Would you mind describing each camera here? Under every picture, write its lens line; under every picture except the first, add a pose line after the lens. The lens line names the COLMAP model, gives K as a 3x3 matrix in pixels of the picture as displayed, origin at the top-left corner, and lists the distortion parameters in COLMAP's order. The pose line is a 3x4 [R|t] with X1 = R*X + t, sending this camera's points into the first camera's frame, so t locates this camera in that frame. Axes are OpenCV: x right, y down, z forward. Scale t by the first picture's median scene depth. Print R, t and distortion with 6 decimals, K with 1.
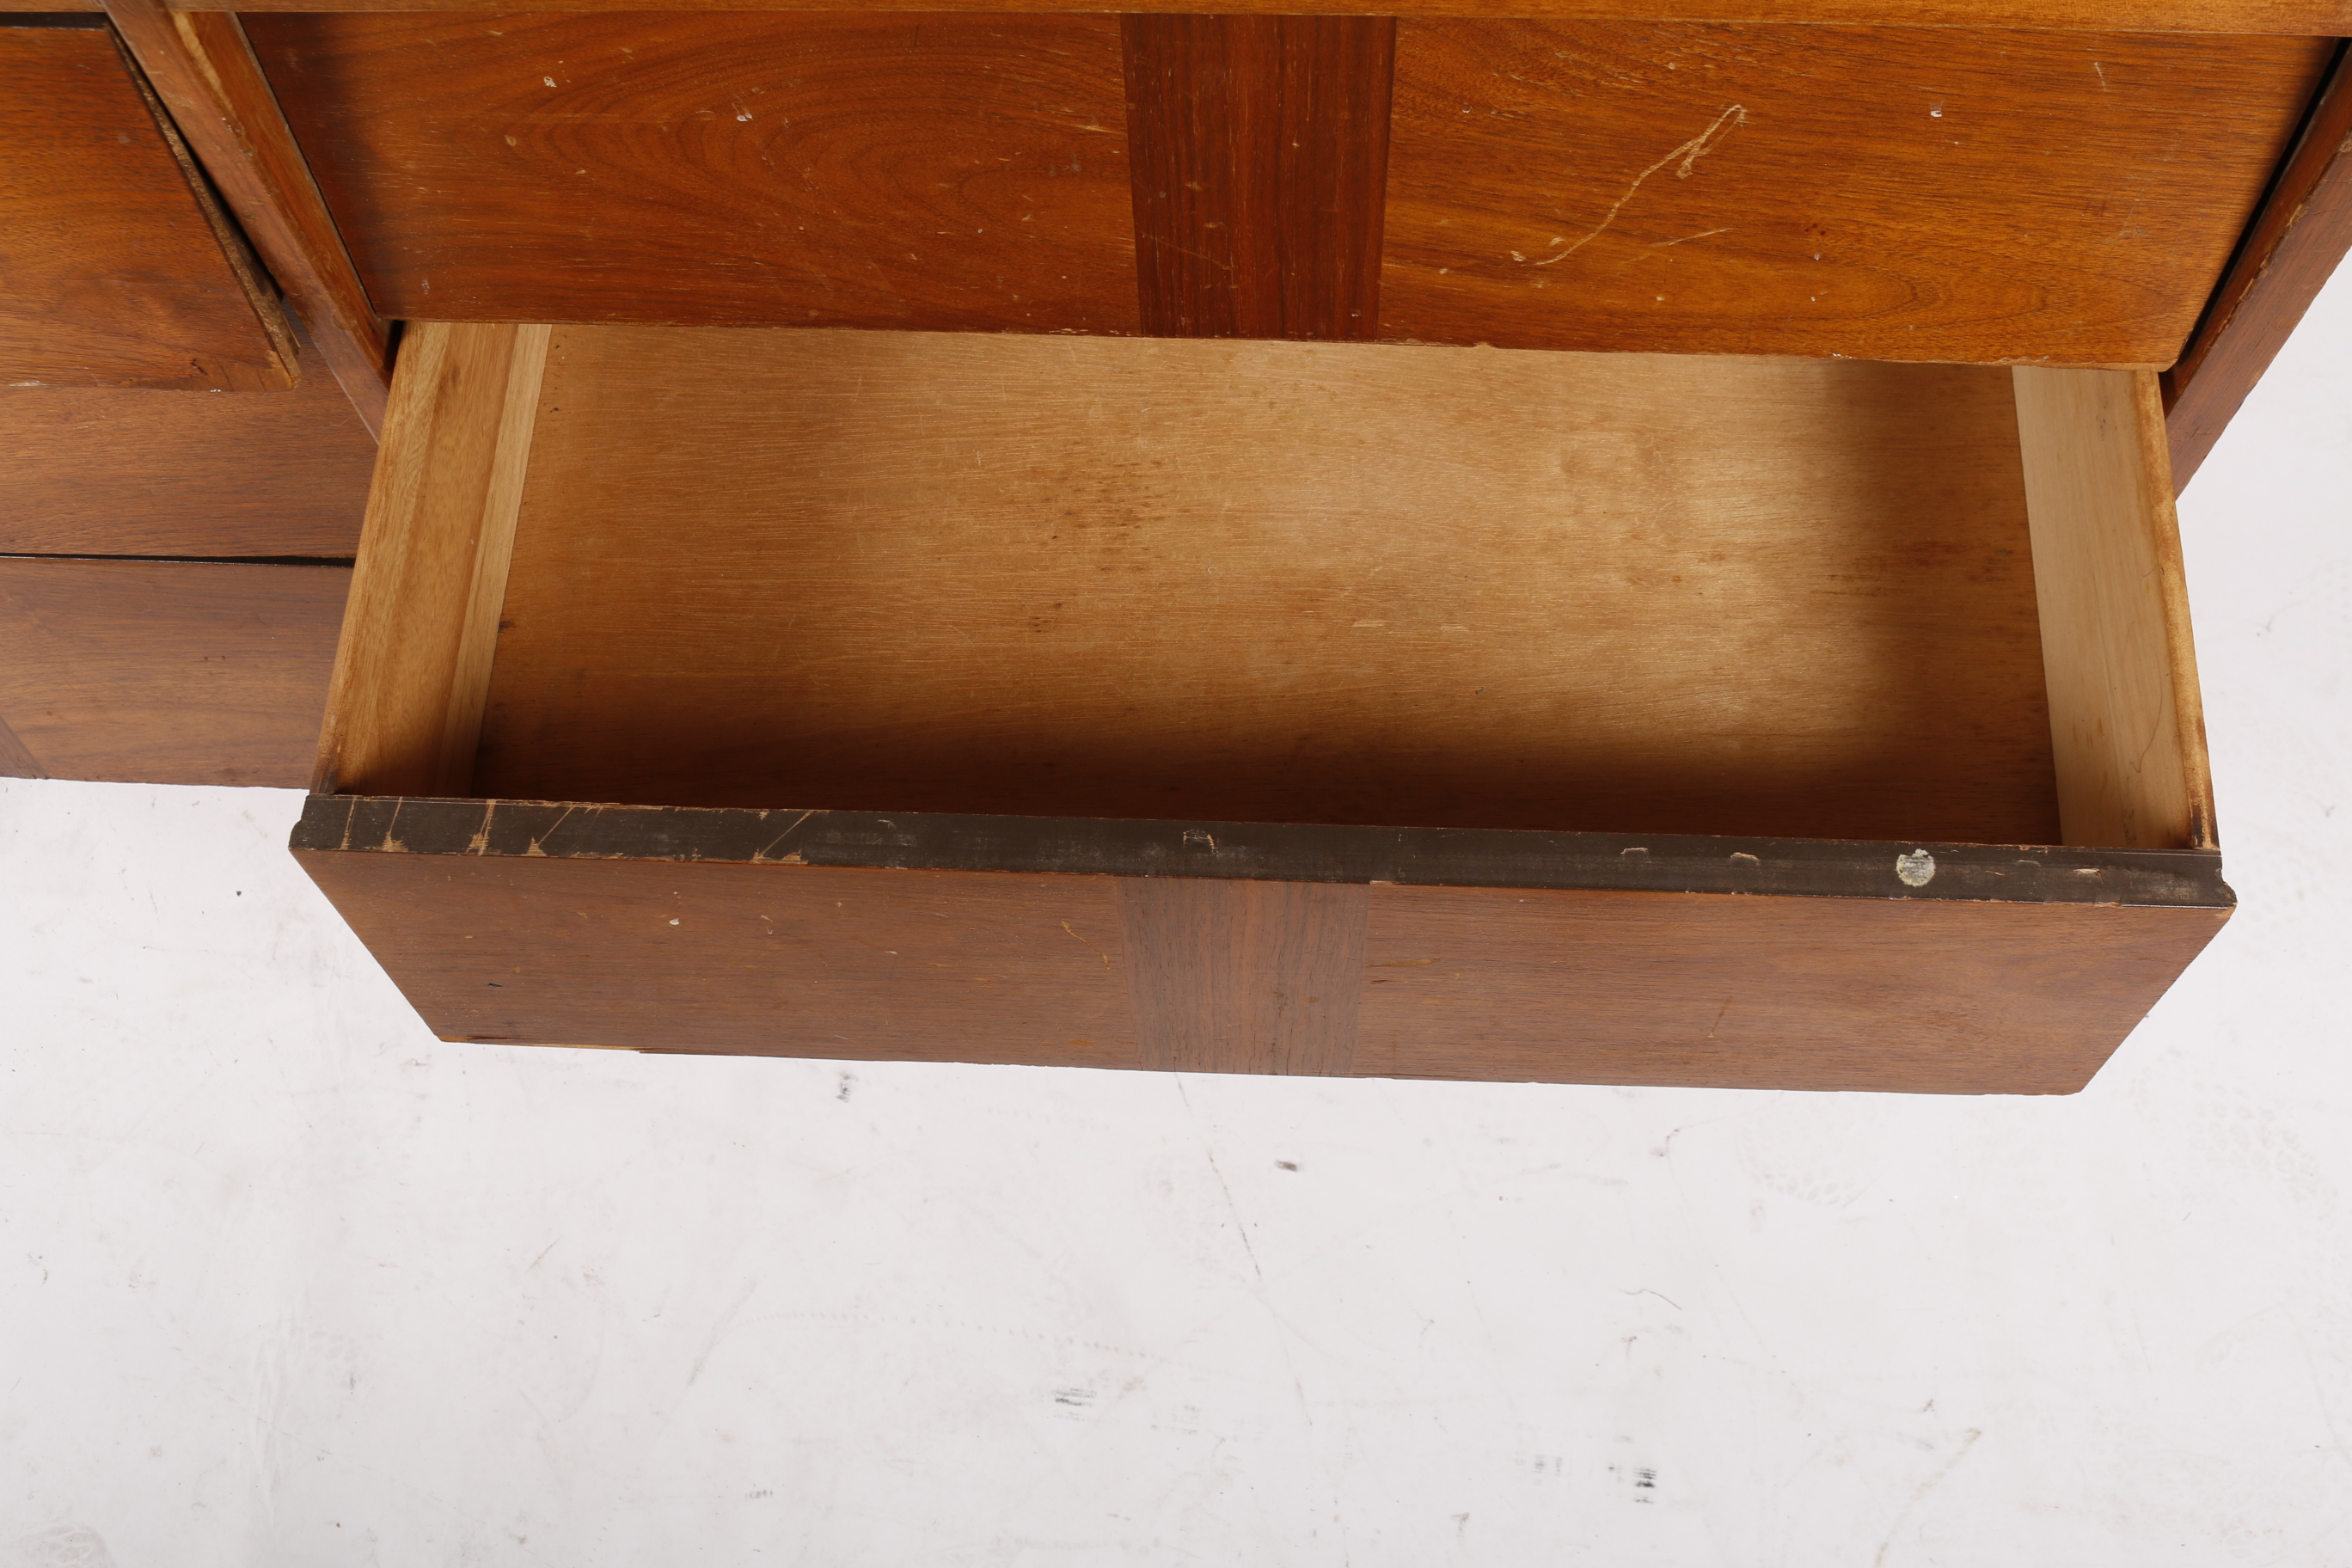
lens RADIAL K [[2379.9, 0, 1174.3], [0, 2379.9, 855.8], [0, 0, 1]] dist [-0.148305, 0.169119]
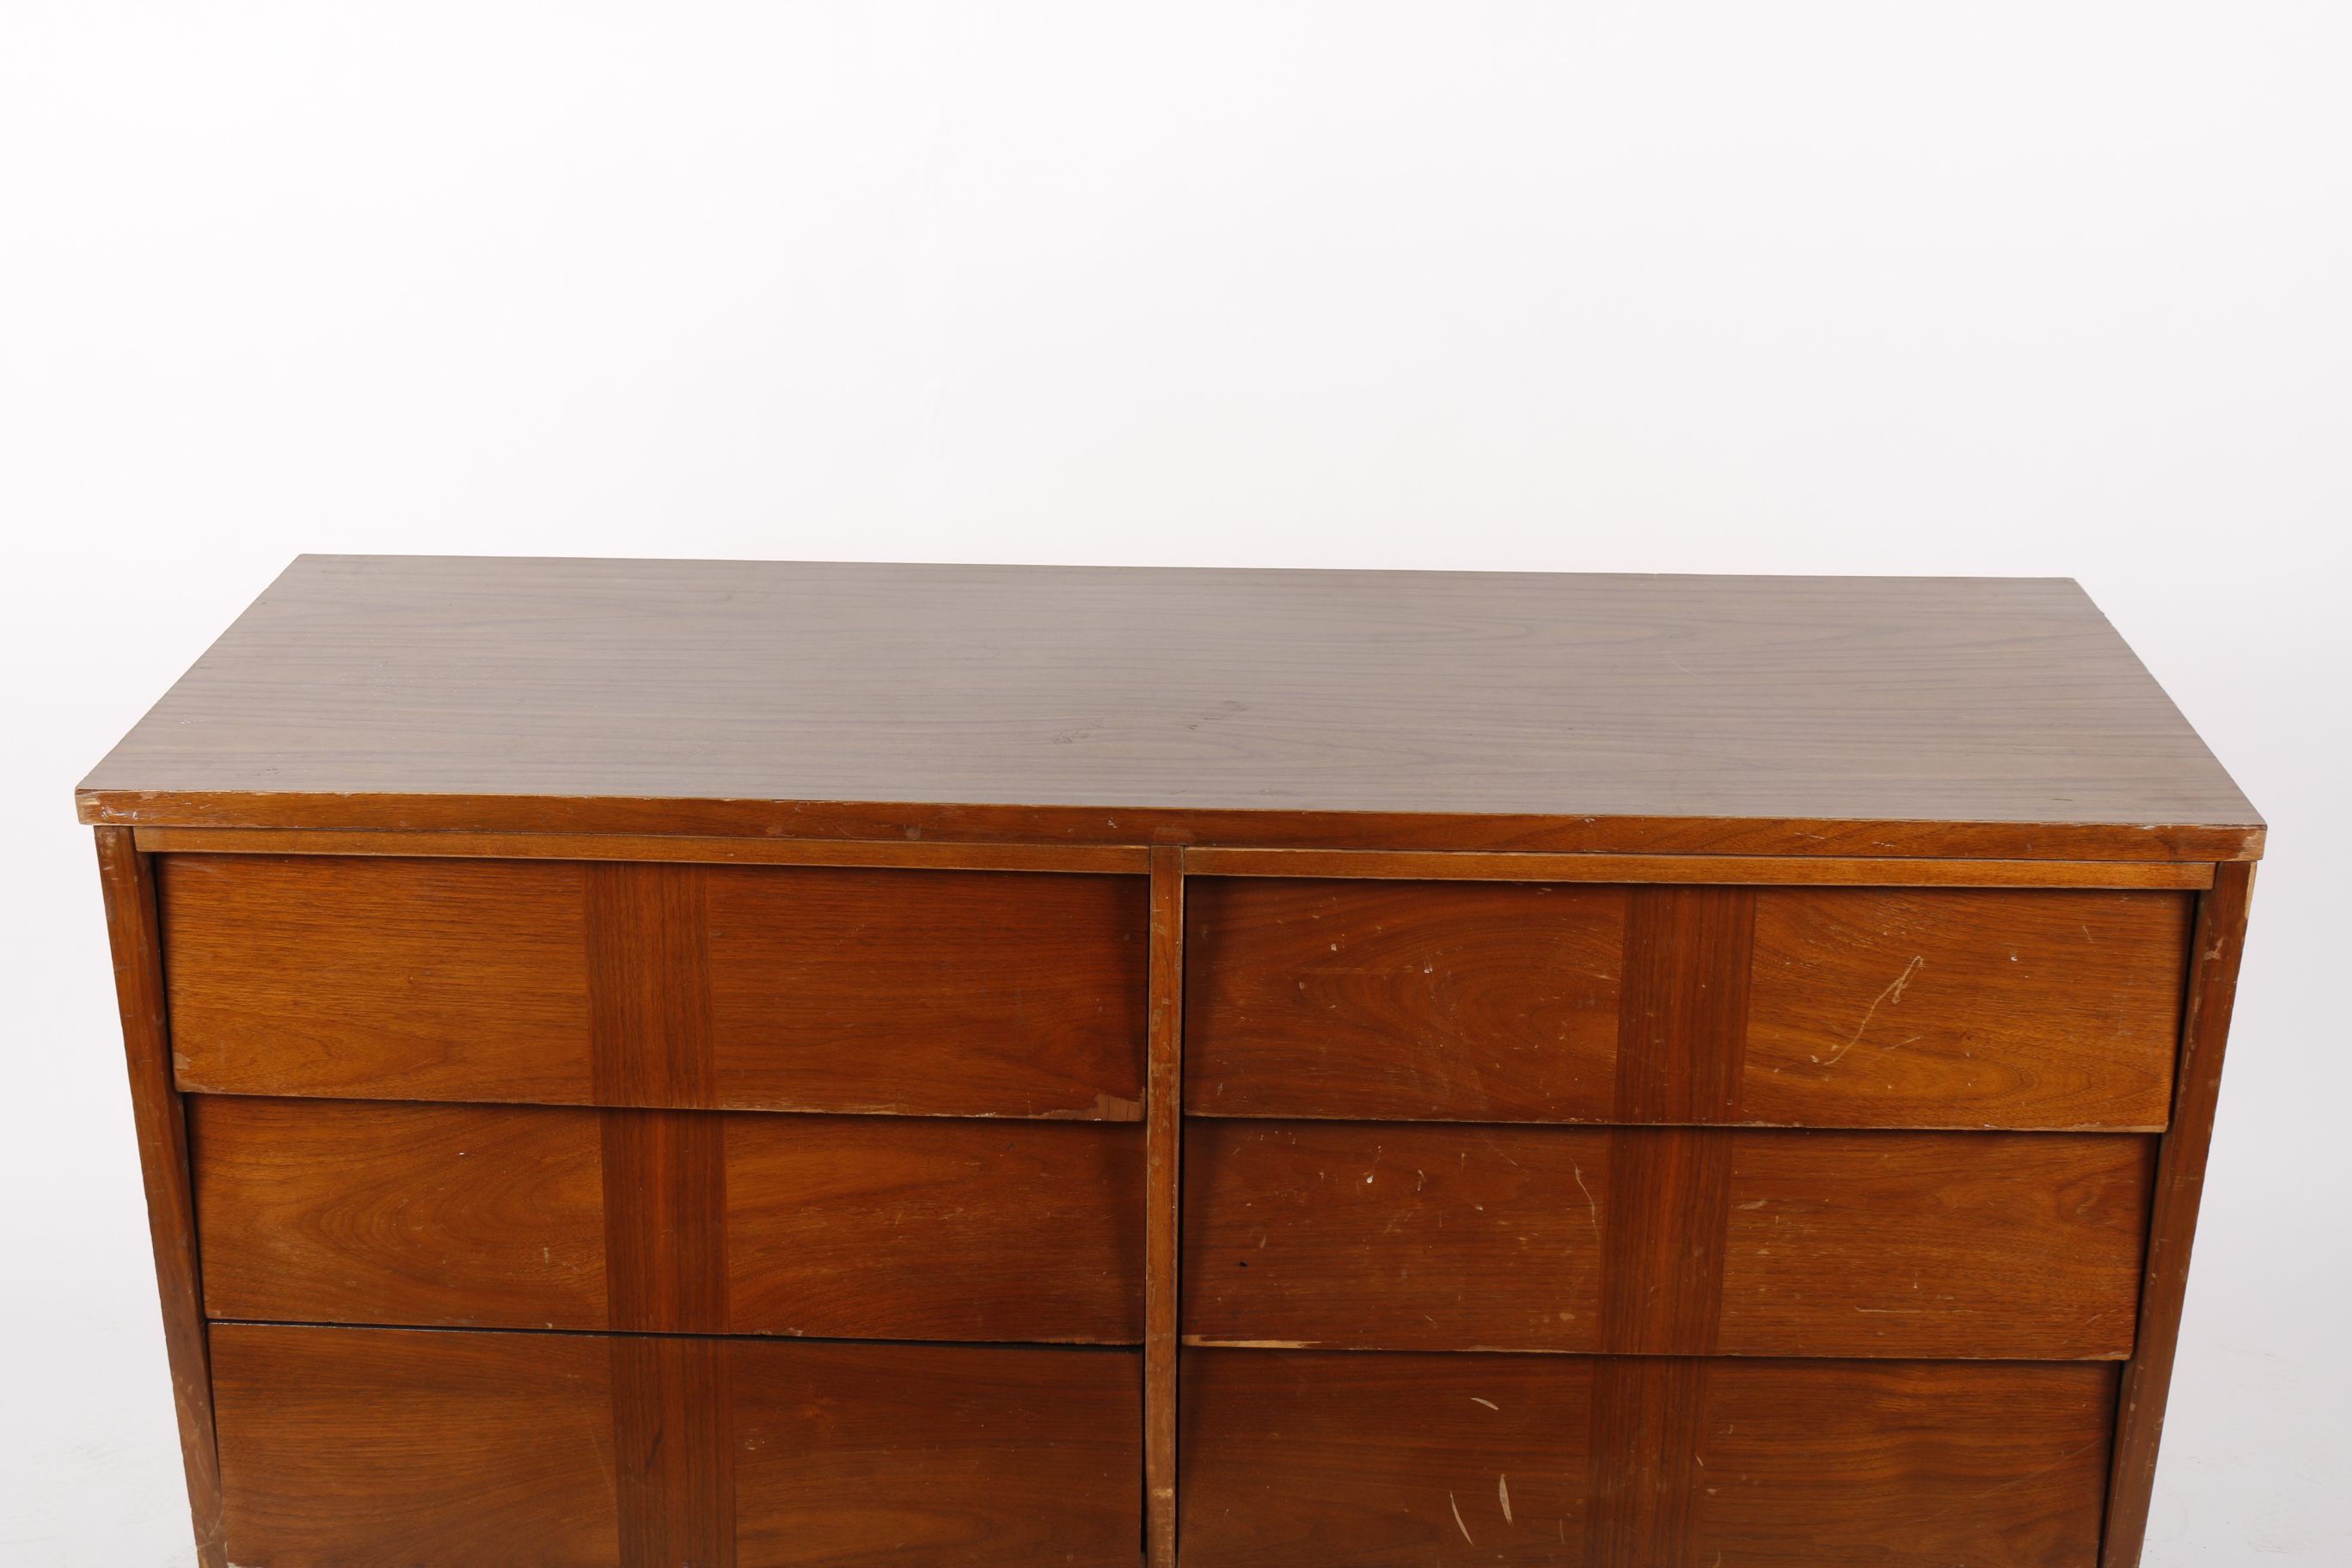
lens RADIAL K [[3000.2, 0, 1174.2], [0, 3000.2, 852.8], [0, 0, 1]] dist [-0.088934, 0.149072]
pose [[0.998523, 0.029140, 0.045846, -0.511672], [0.011453, 0.712058, -0.702028, 1.381469], [-0.053102, 0.701516, 0.710673, -0.860577]]
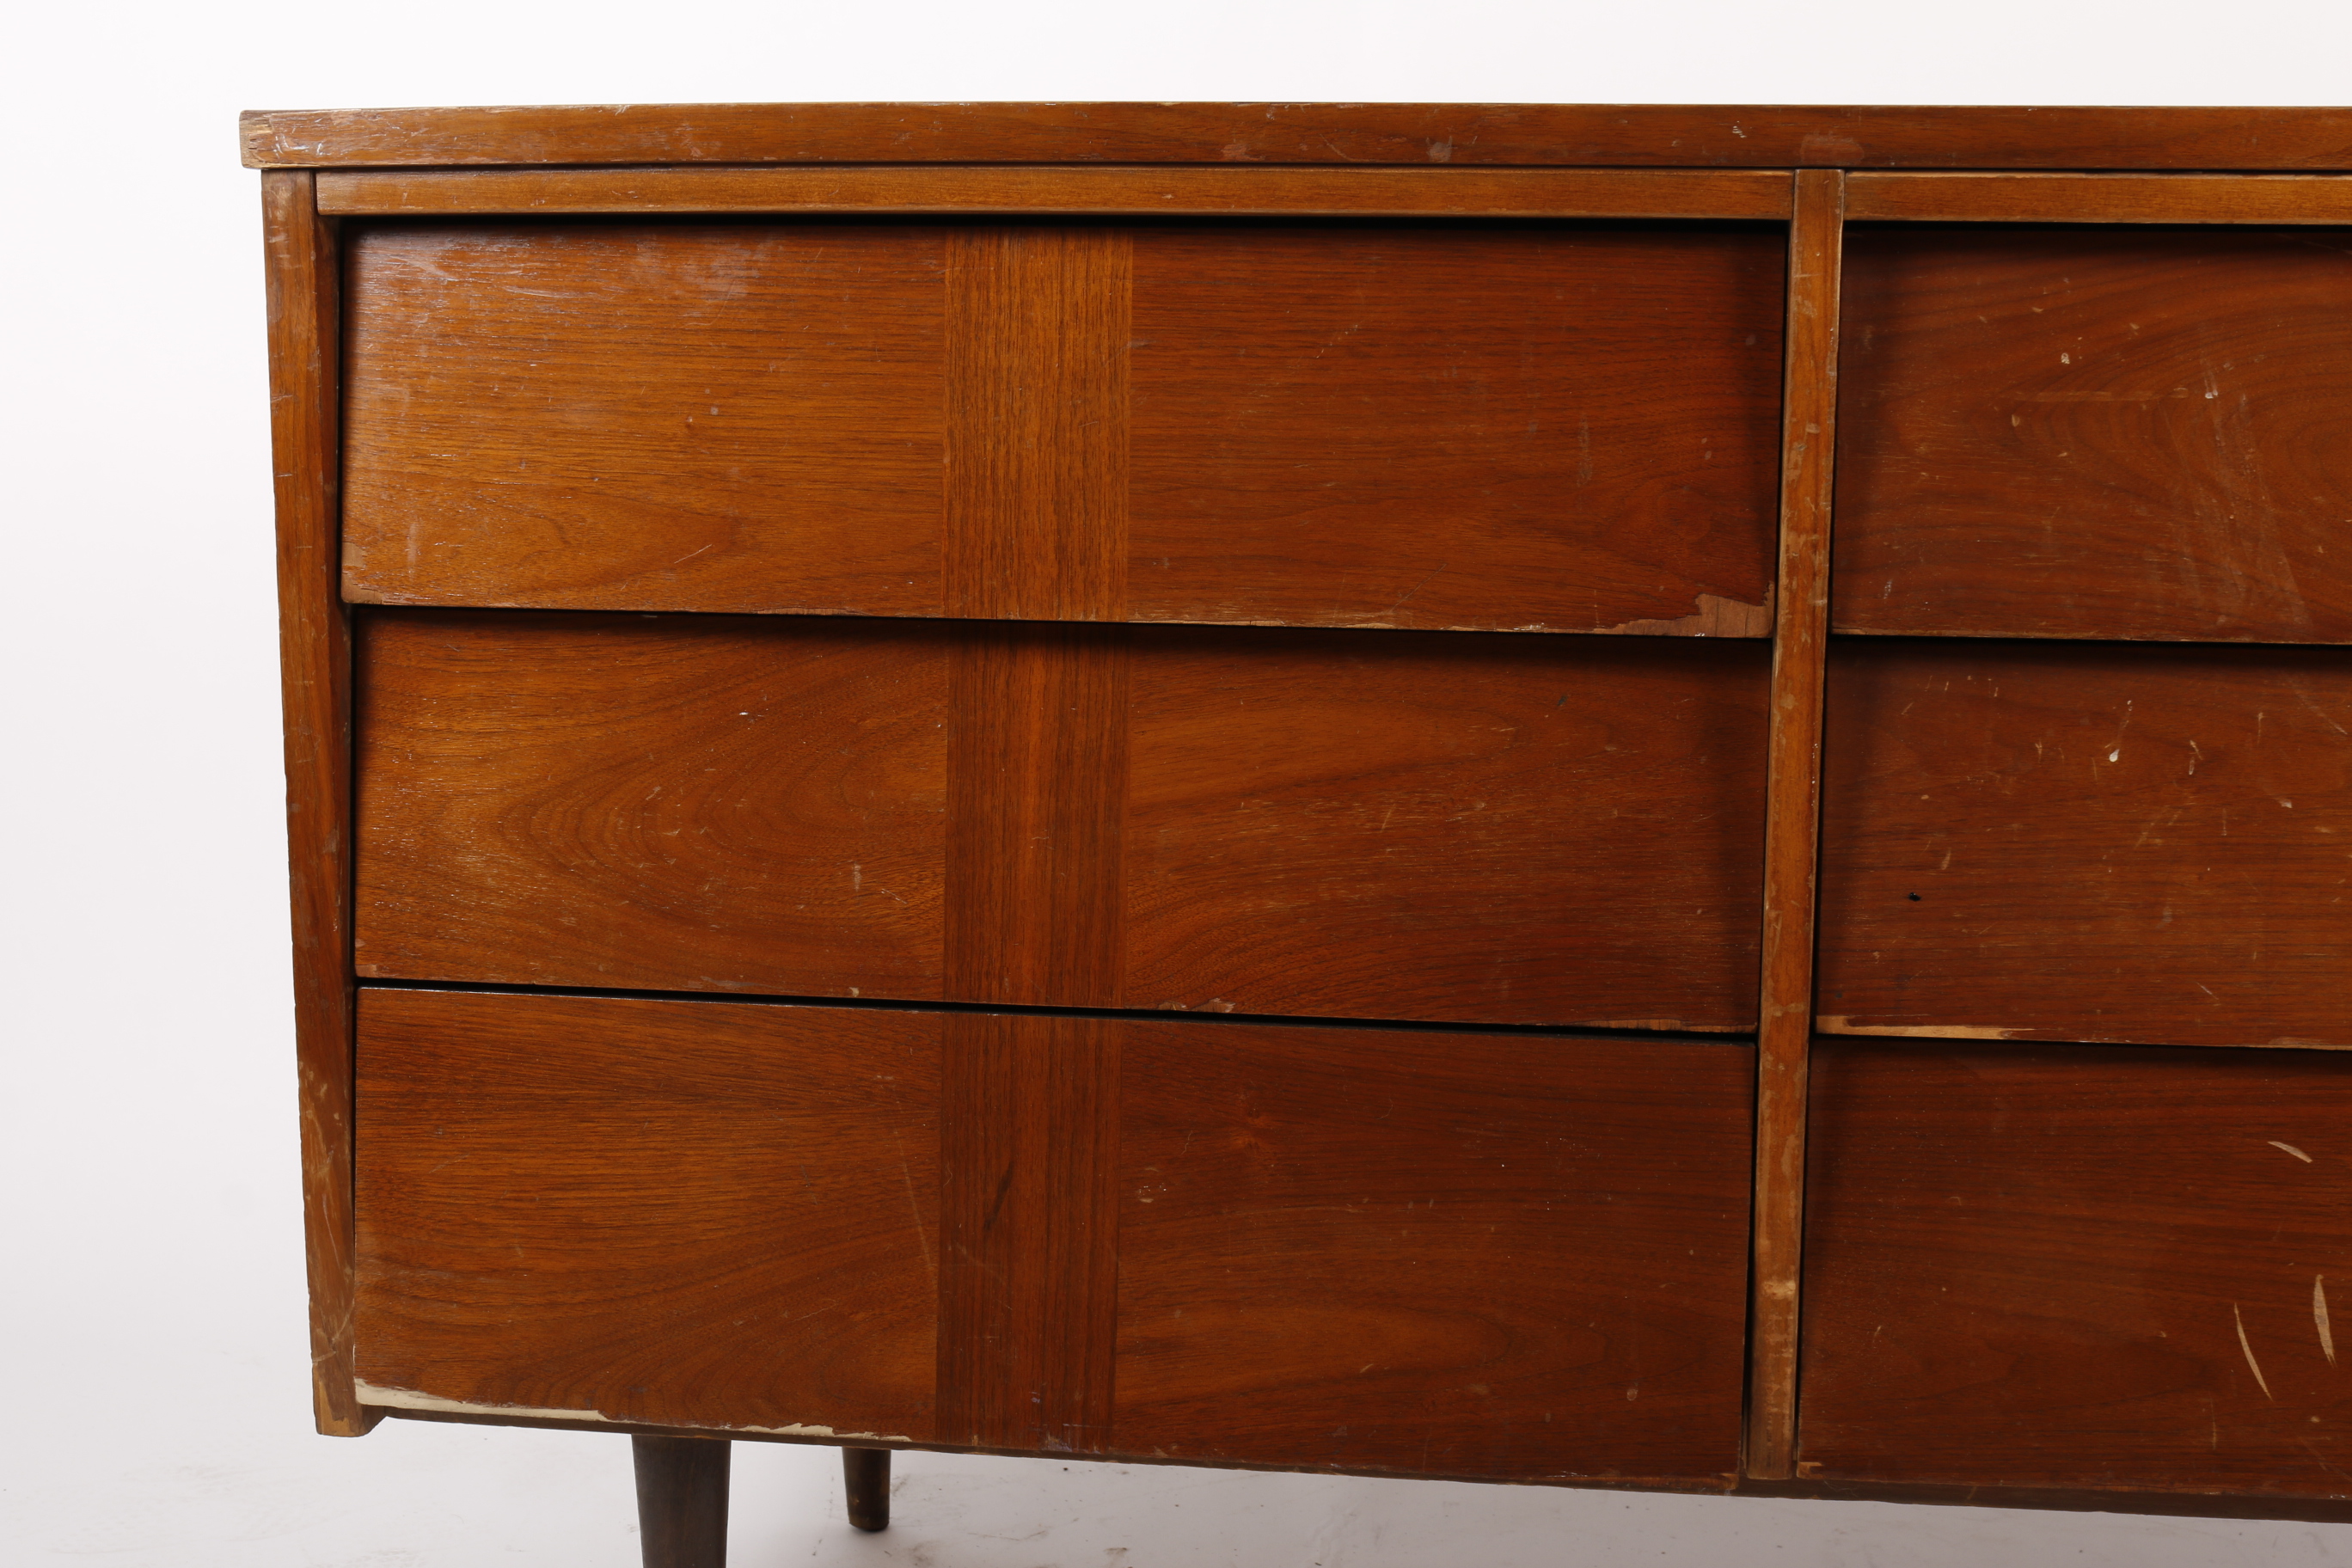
lens RADIAL K [[3292.2, 0, 1176.0], [0, 3292.2, 784.0], [0, 0, 1]] dist [-0.085776, 0.154041]
pose [[0.996310, 0.051596, -0.068592, -0.615332], [-0.085591, 0.537555, -0.838873, 1.365680], [-0.006410, 0.841648, 0.539988, 0.194979]]
